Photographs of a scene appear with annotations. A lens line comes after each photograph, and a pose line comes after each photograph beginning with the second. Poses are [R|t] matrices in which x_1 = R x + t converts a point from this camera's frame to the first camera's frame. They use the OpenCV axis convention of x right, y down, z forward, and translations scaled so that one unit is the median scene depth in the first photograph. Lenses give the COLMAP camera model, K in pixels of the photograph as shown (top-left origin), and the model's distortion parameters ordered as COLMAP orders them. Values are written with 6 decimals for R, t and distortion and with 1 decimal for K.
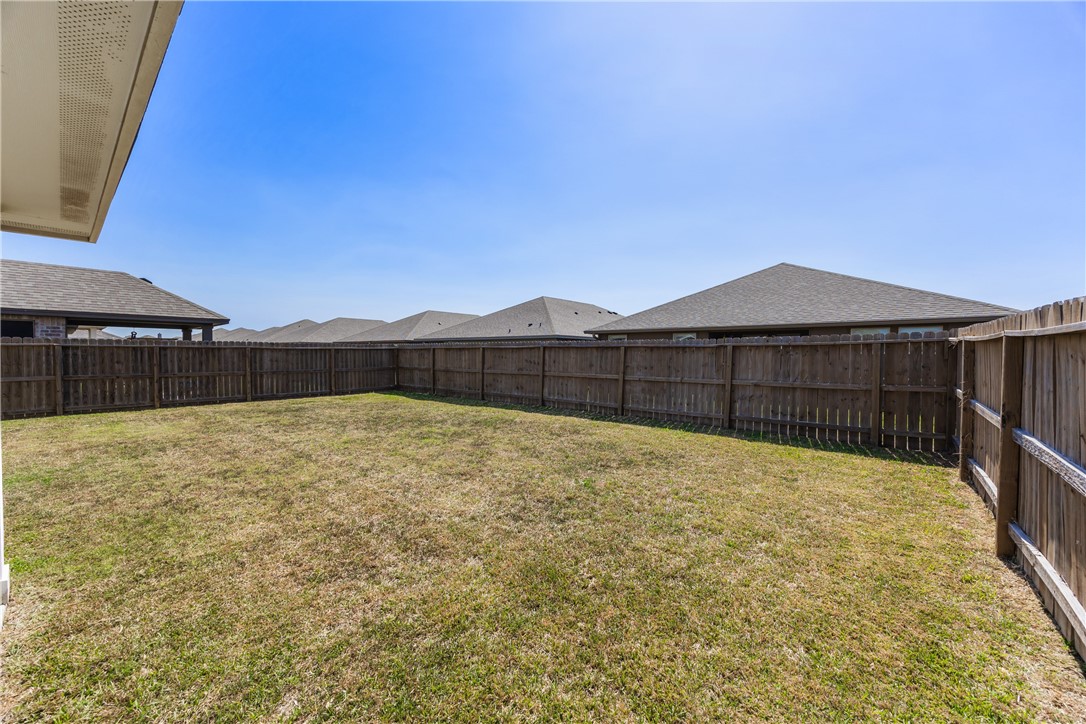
lens RADIAL K [[420.8, 0, 550.4], [0, 420.8, 351.4], [0, 0, 1]] dist [0.013285, 0.000278]
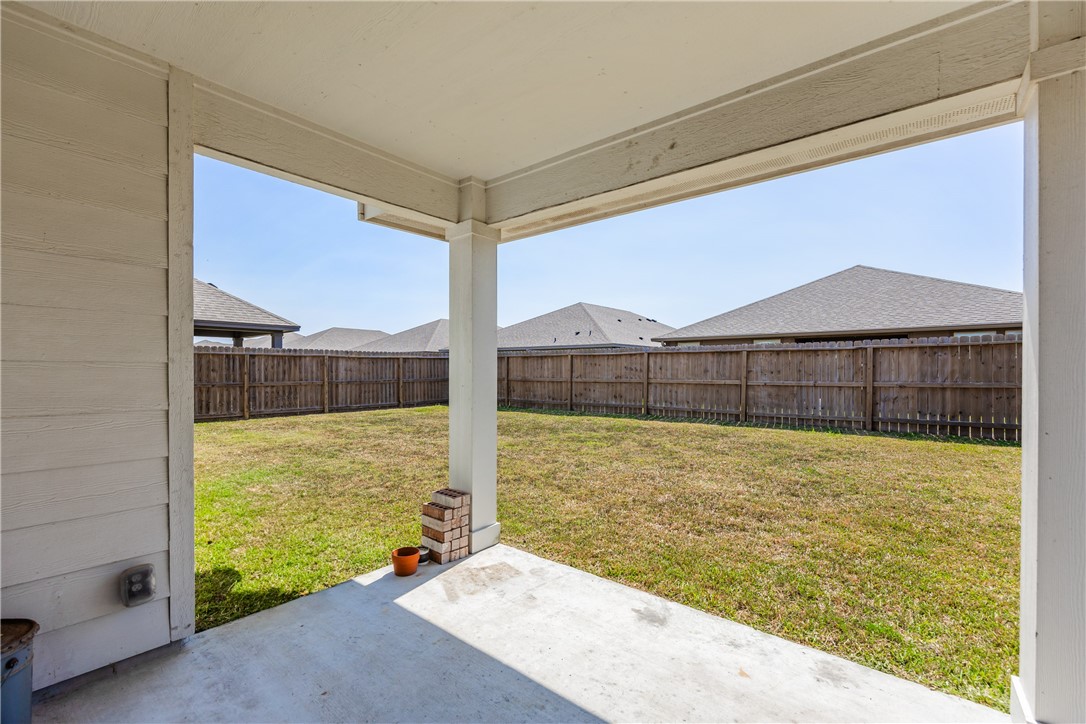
lens RADIAL K [[481.8, 0, 553.9], [0, 481.8, 366.7], [0, 0, 1]] dist [-0.003900, 0.002017]
pose [[0.999633, -0.006019, 0.026429, -0.246723], [0.006020, 0.999982, 0.000051, 0.019082], [-0.026429, 0.000108, 0.999651, -0.079511]]
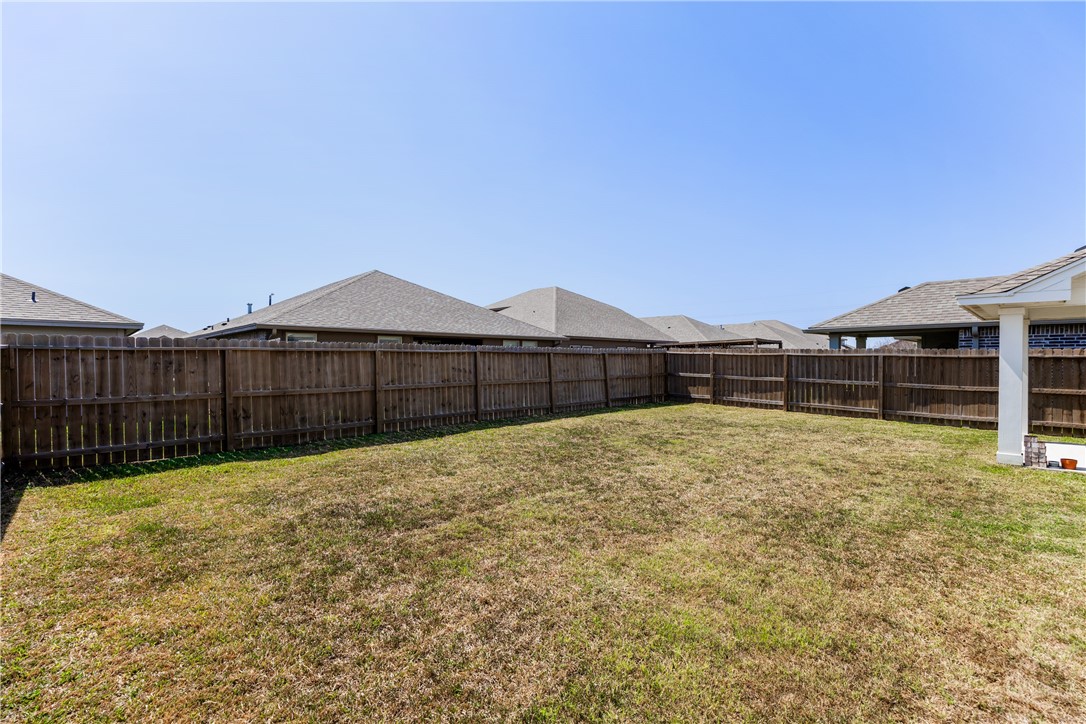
lens RADIAL K [[502.6, 0, 554.5], [0, 502.6, 358.4], [0, 0, 1]] dist [0.001956, 0.000138]
pose [[0.086495, -0.003267, 0.996247, -0.975336], [-0.001220, 0.999994, 0.003385, -0.000498], [-0.996252, -0.001508, 0.086491, 0.728630]]
